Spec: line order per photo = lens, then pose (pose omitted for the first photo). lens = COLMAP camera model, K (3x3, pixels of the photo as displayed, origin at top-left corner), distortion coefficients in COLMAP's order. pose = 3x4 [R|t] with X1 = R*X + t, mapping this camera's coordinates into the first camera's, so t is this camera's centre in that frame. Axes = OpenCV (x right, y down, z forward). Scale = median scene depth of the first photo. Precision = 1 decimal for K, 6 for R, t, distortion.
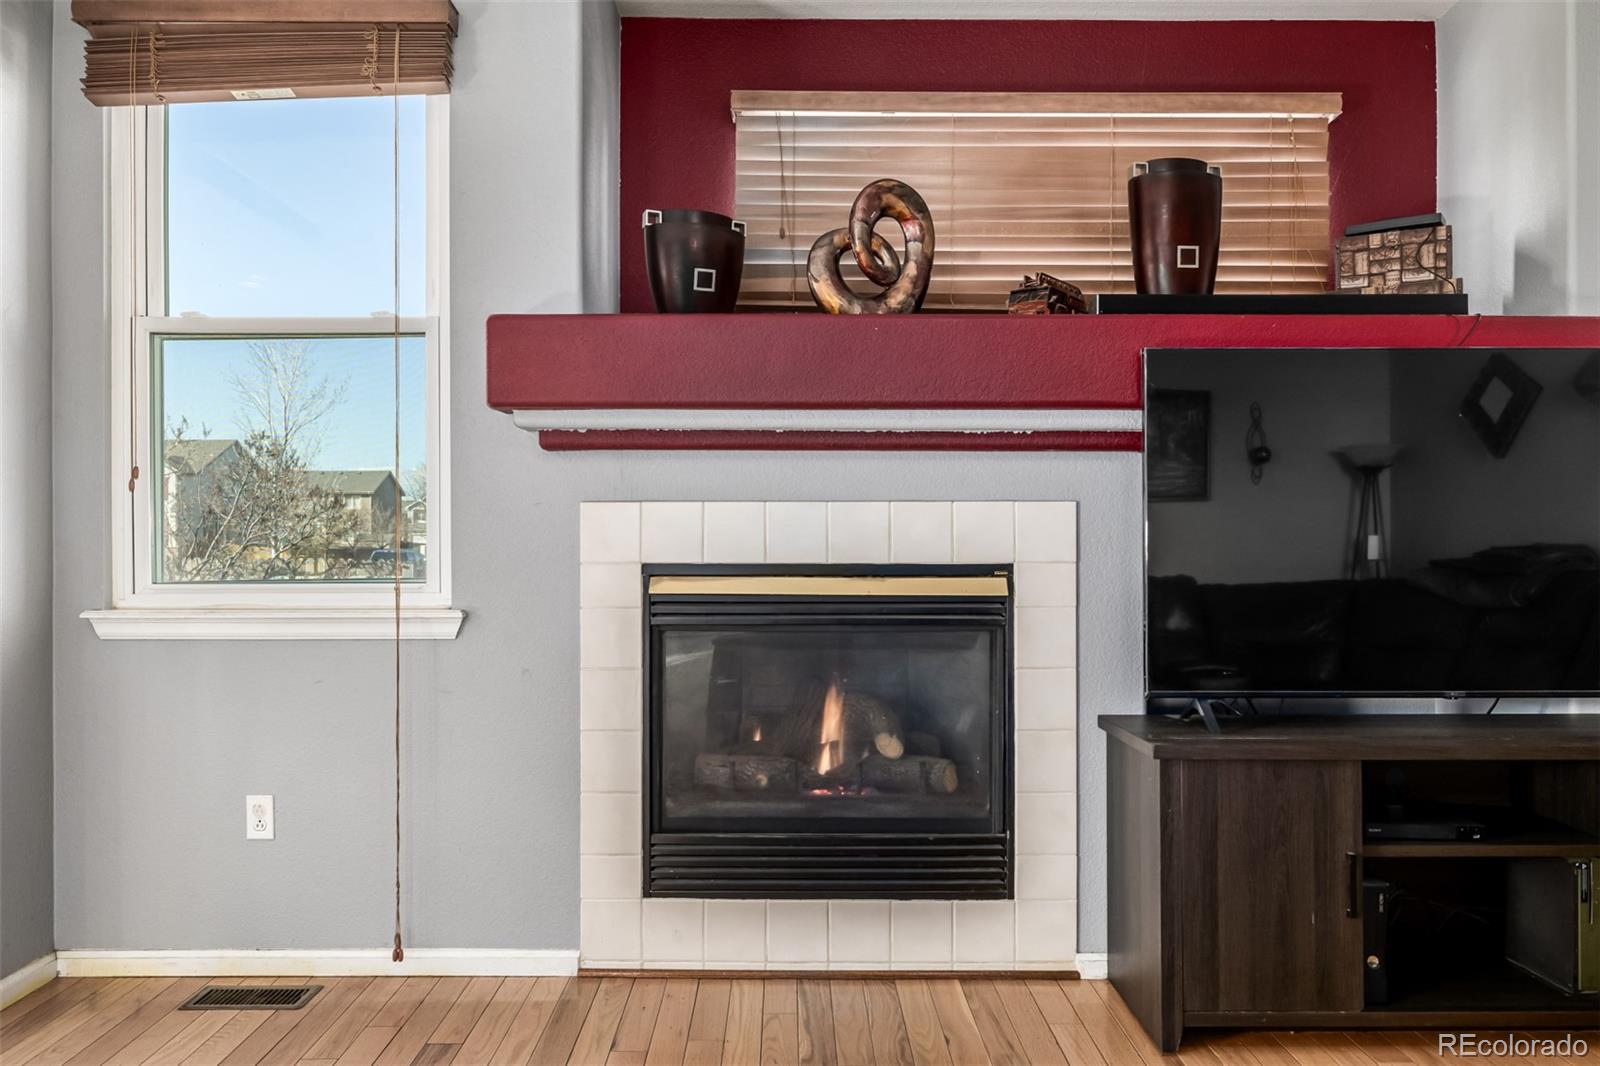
lens RADIAL K [[1117.5, 0, 798.0], [0, 1117.5, 538.1], [0, 0, 1]] dist [-0.004014, 0.007798]
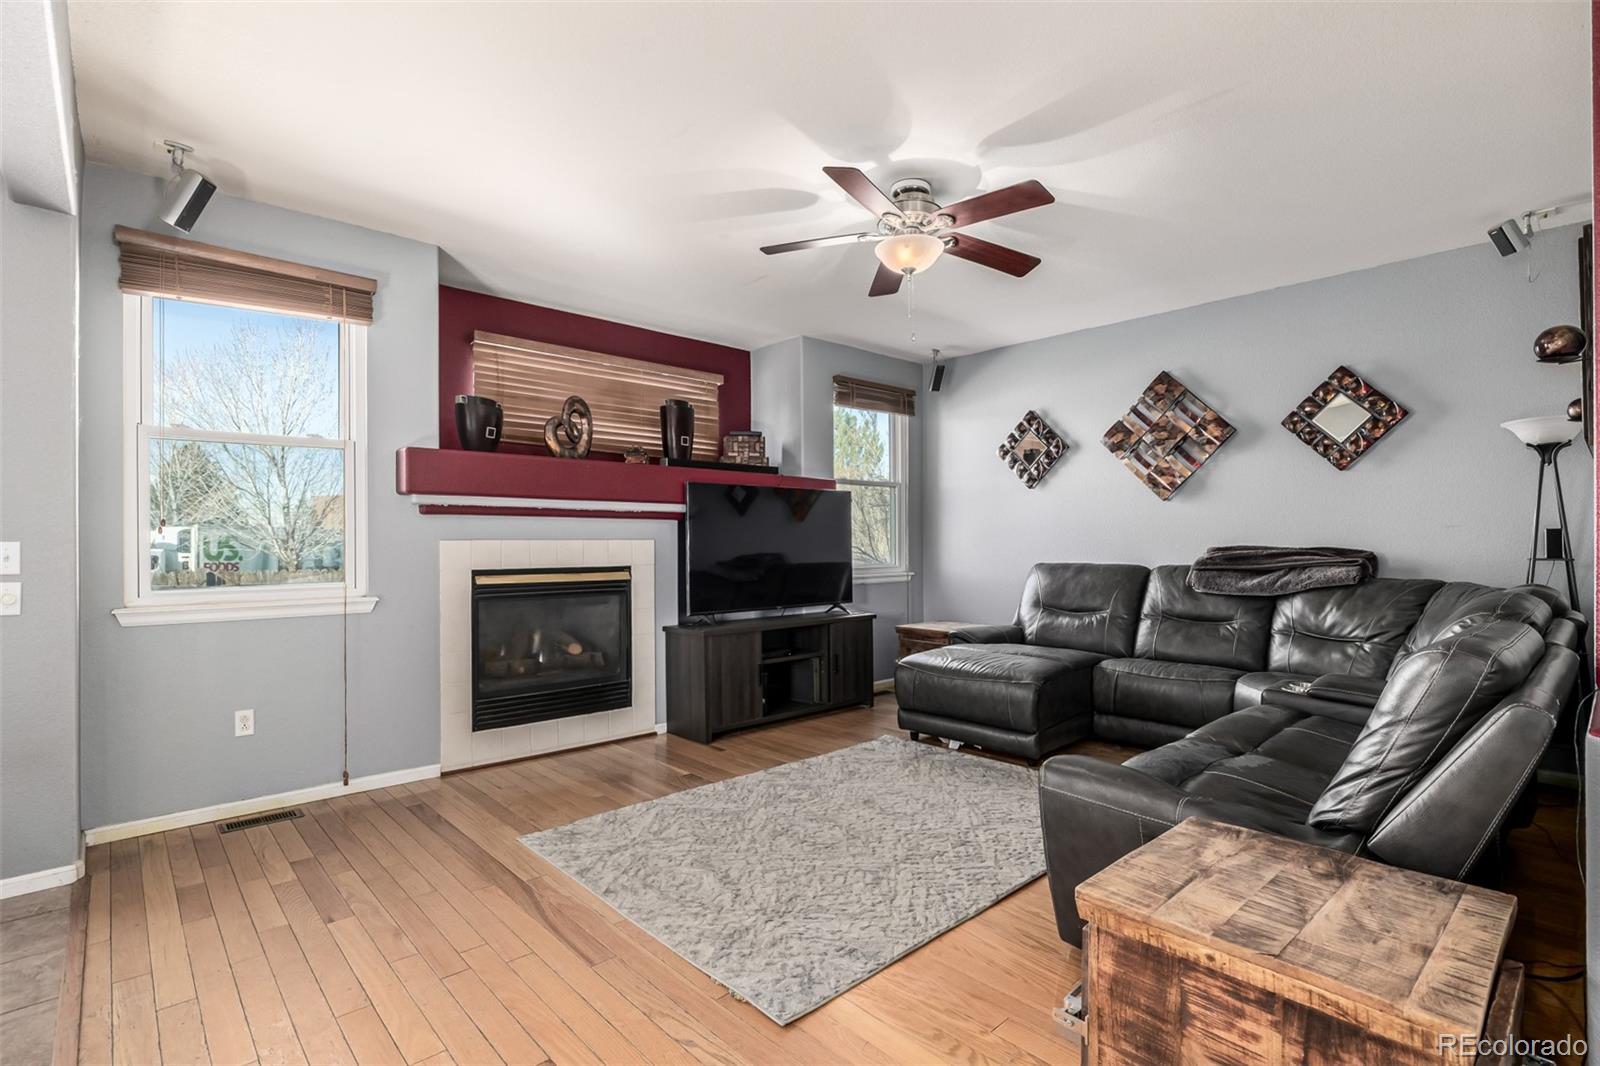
lens RADIAL K [[756.4, 0, 799.0], [0, 756.4, 540.4], [0, 0, 1]] dist [-0.005065, 0.001678]
pose [[0.741159, -0.000981, 0.671328, -0.626600], [0.007495, 0.999949, -0.006814, -0.017634], [-0.671287, 0.010082, 0.741129, -0.439819]]
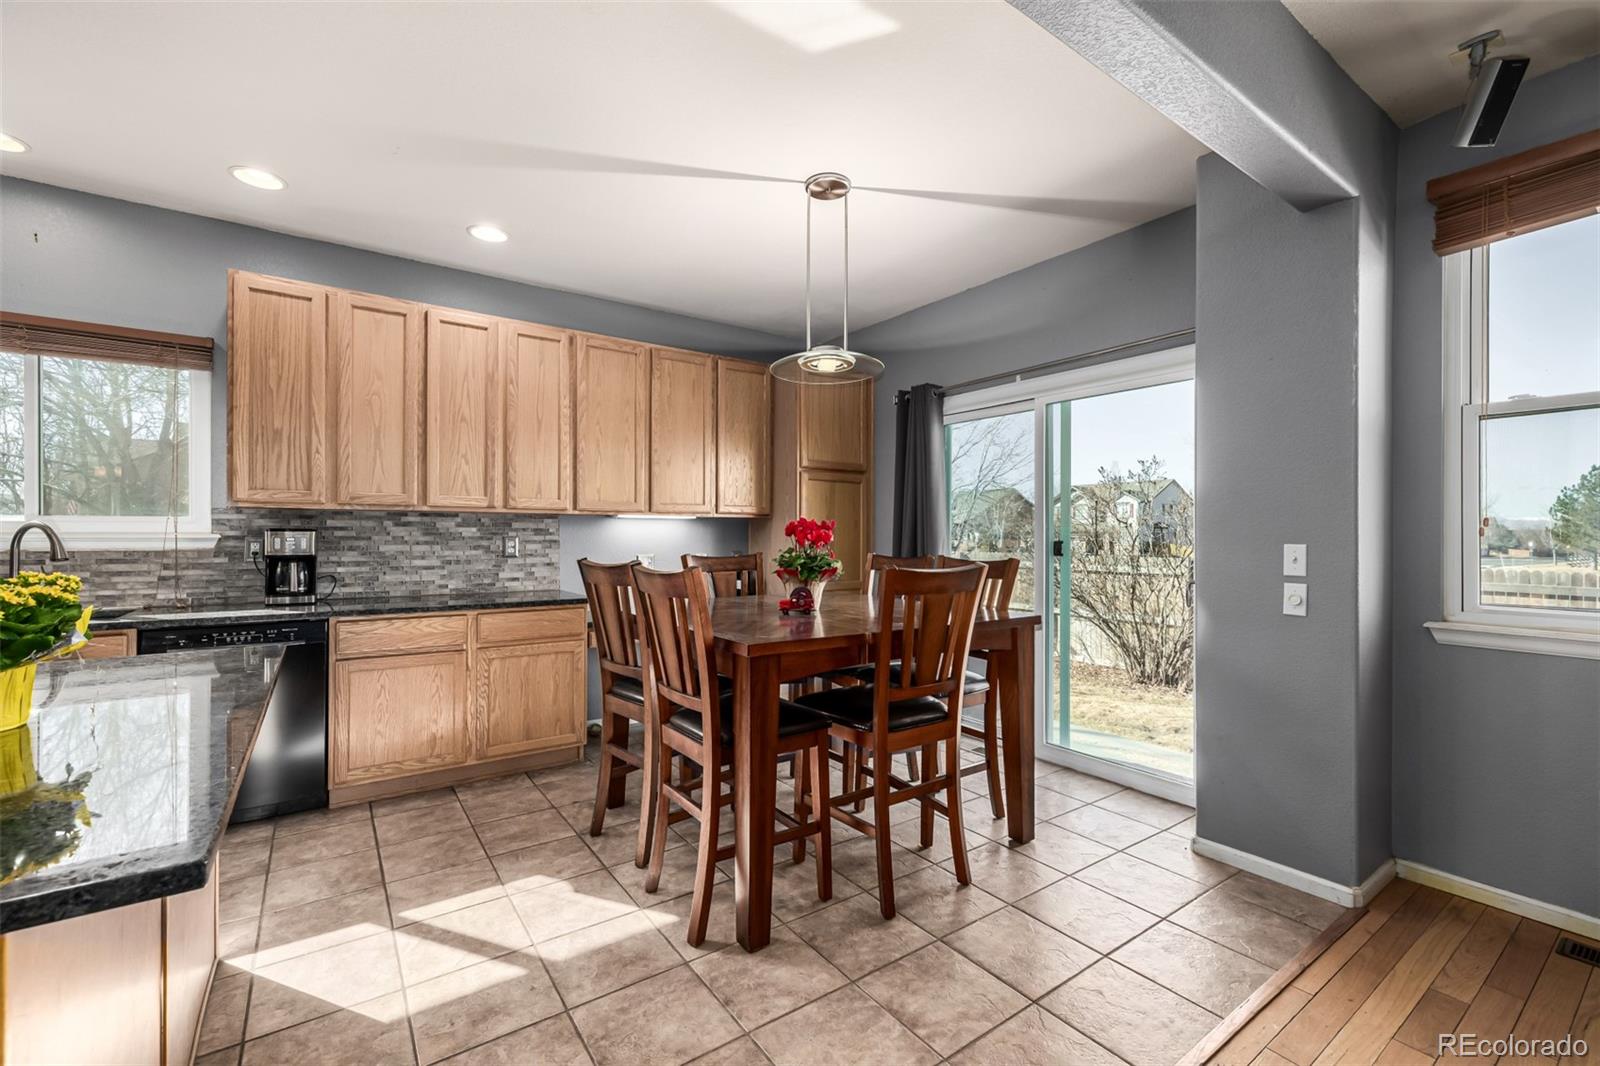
lens RADIAL K [[678.3, 0, 797.8], [0, 678.3, 533.1], [0, 0, 1]] dist [0.001539, 0.000621]
pose [[0.575024, 0.001590, -0.818135, -0.390918], [-0.008752, 0.999953, -0.004208, -0.034483], [0.818090, 0.009580, 0.575011, -0.127761]]
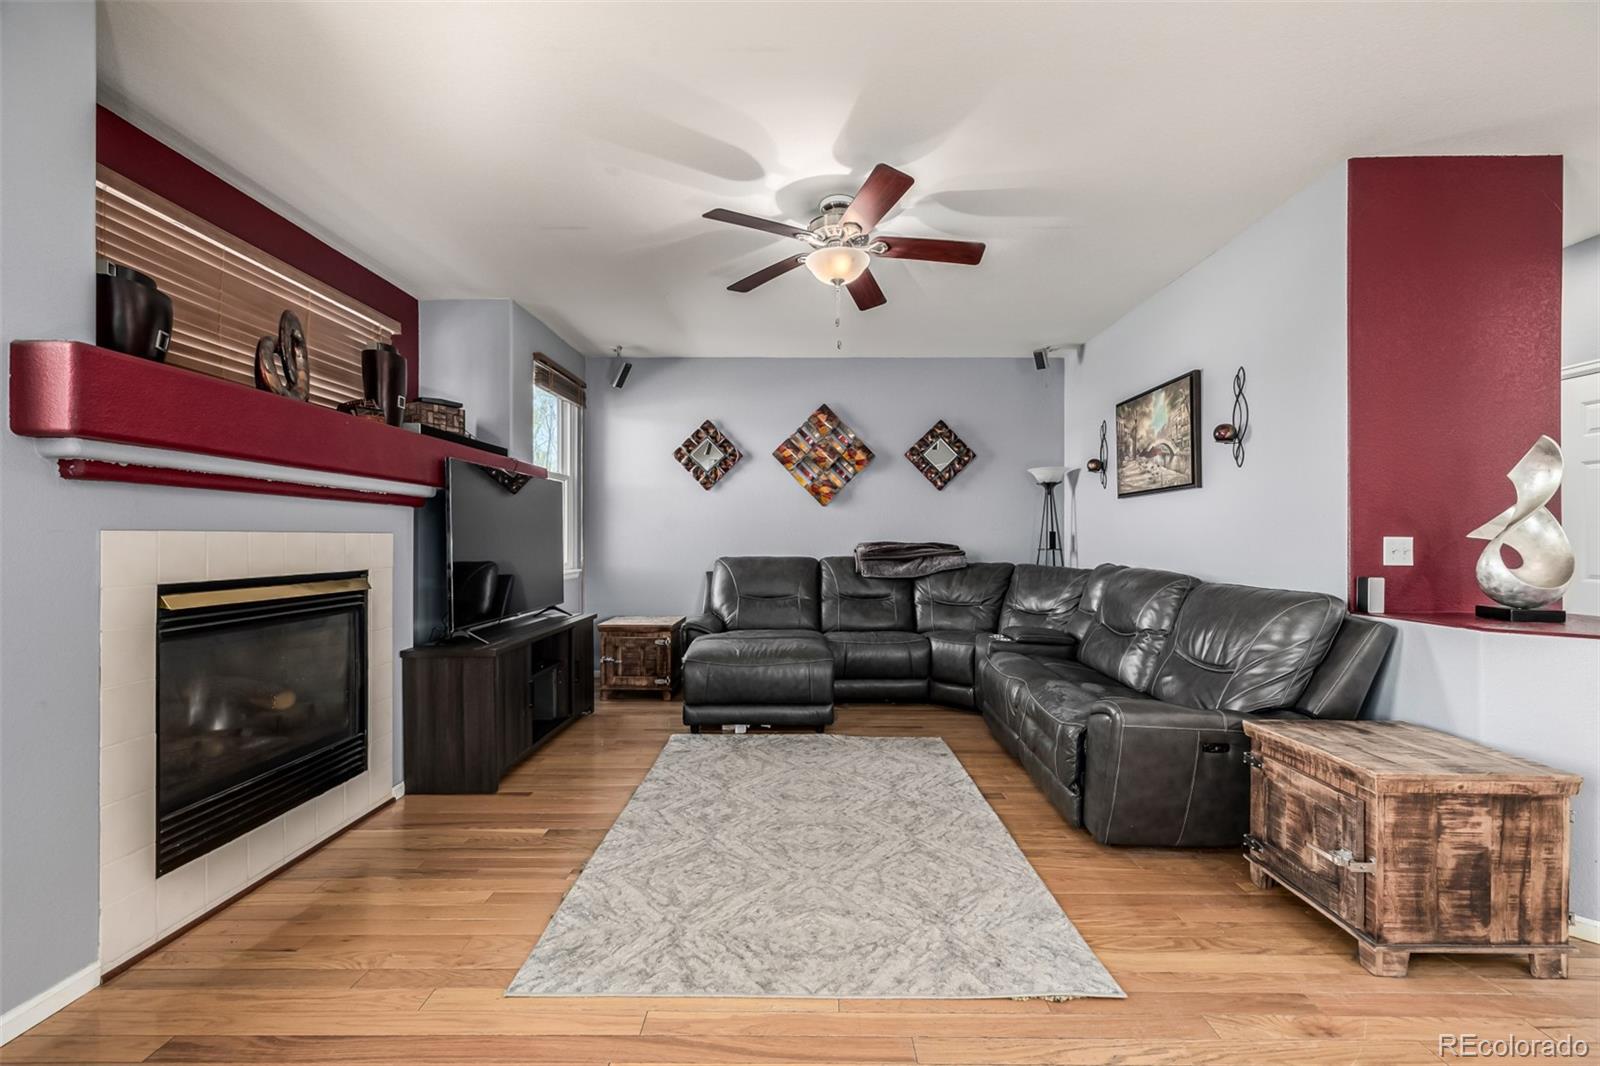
lens RADIAL K [[678.3, 0, 799.2], [0, 678.3, 535.2], [0, 0, 1]] dist [0.001539, 0.000621]
pose [[0.016539, 0.004799, 0.999852, -0.819888], [0.005473, 0.999973, -0.004890, -0.020291], [-0.999848, 0.005553, 0.016512, 0.331910]]
